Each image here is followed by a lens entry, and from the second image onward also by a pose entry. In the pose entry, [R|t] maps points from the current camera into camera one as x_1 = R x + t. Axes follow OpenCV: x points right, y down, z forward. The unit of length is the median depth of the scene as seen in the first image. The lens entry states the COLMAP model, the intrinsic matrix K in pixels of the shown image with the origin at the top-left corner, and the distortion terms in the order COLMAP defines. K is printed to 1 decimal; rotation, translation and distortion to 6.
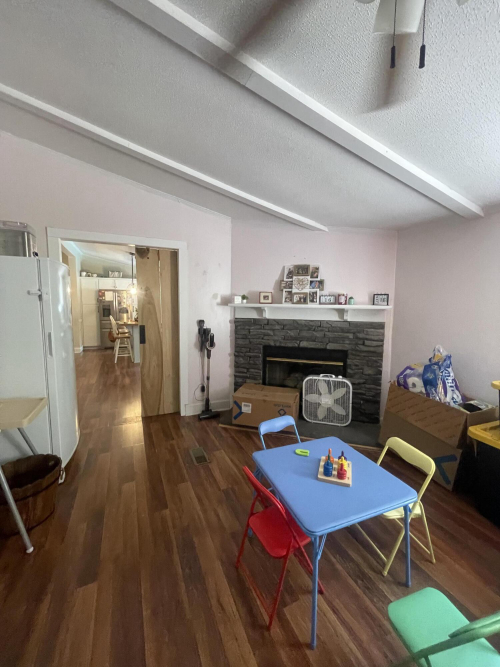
lens RADIAL K [[268.5, 0, 242.8], [0, 268.5, 330.0], [0, 0, 1]] dist [-0.002992, -0.000800]
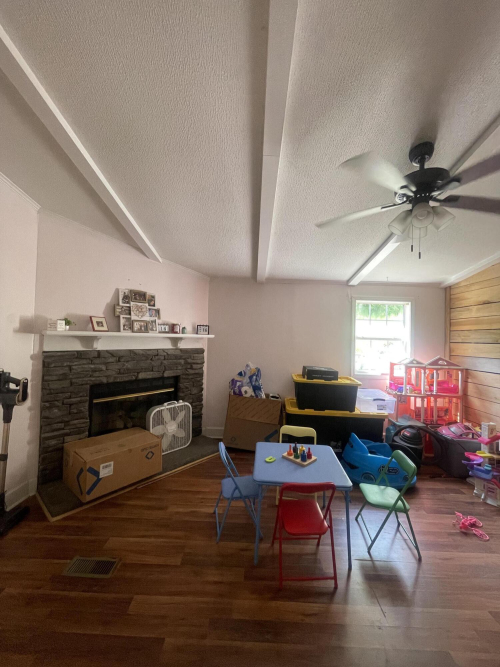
lens RADIAL K [[268.5, 0, 250.4], [0, 268.5, 332.2], [0, 0, 1]] dist [-0.002992, -0.000800]
pose [[0.423091, 0.009321, 0.906039, -0.468024], [0.063083, 0.997218, -0.039717, -0.036945], [-0.903889, 0.073959, 0.421325, 0.269566]]
